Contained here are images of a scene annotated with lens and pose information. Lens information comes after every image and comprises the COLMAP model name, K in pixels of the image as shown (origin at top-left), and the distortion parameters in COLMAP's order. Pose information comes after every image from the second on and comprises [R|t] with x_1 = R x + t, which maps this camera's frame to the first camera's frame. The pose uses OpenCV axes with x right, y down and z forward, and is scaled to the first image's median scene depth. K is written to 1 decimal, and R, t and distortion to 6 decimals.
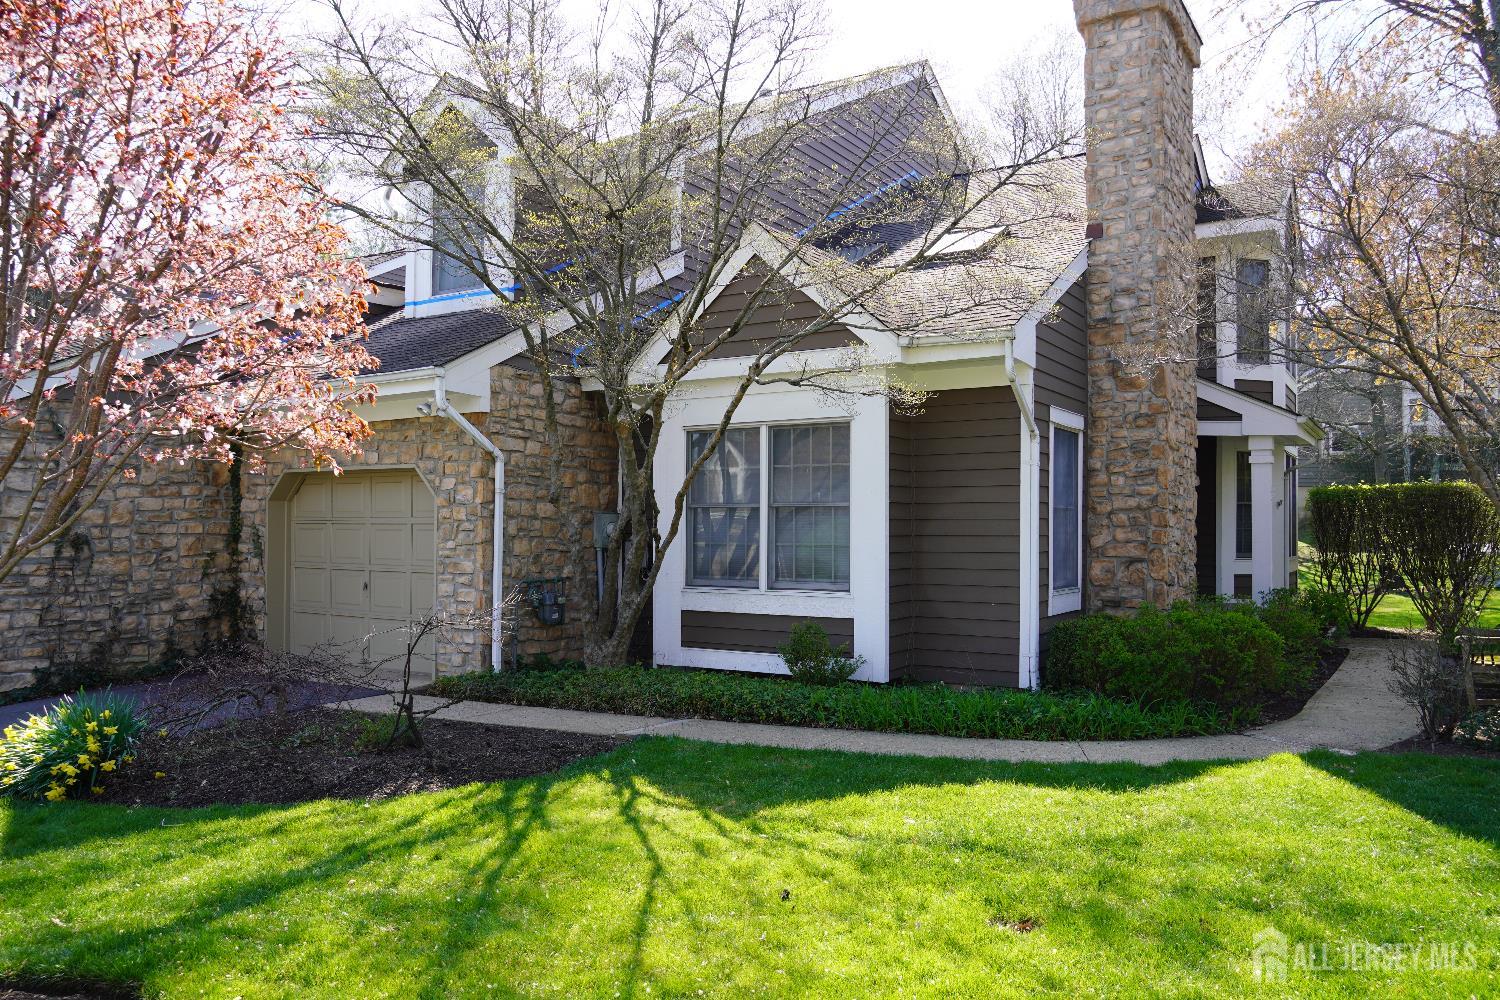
lens RADIAL K [[1120.3, 0, 750.0], [0, 1120.3, 500.0], [0, 0, 1]] dist [-0.026139, -0.001813]
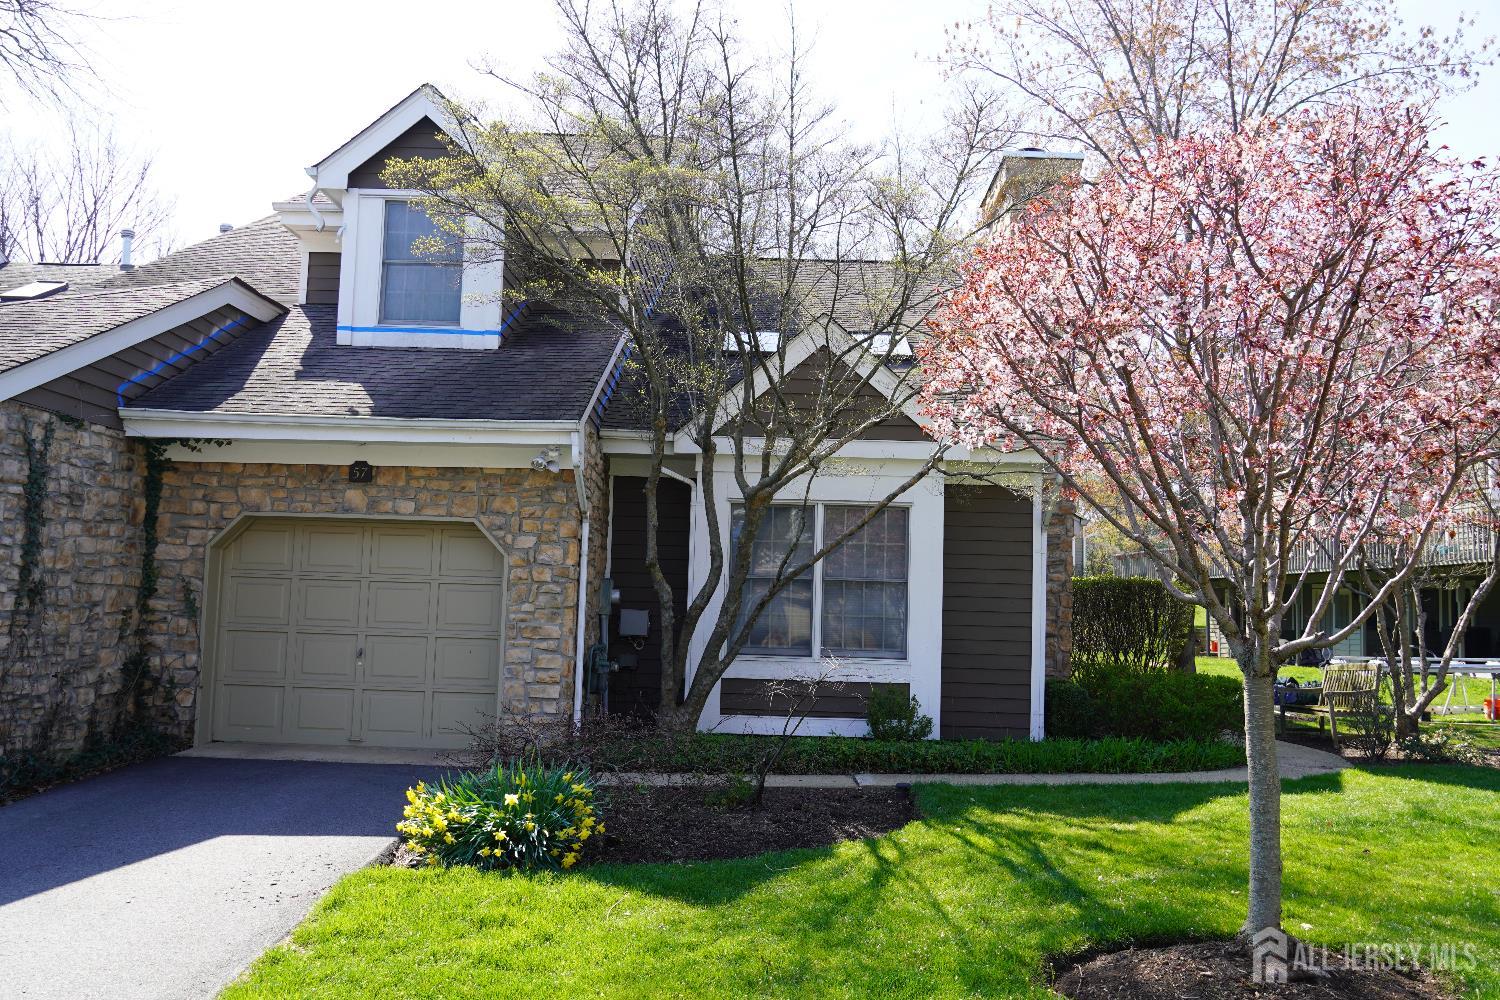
lens RADIAL K [[1305.4, 0, 750.0], [0, 1305.4, 500.0], [0, 0, 1]] dist [-0.005141, 0.000951]
pose [[0.851166, 0.069198, 0.520315, -0.664979], [-0.039751, 0.996923, -0.067556, 0.016269], [-0.523389, 0.036818, 0.851298, -0.029004]]
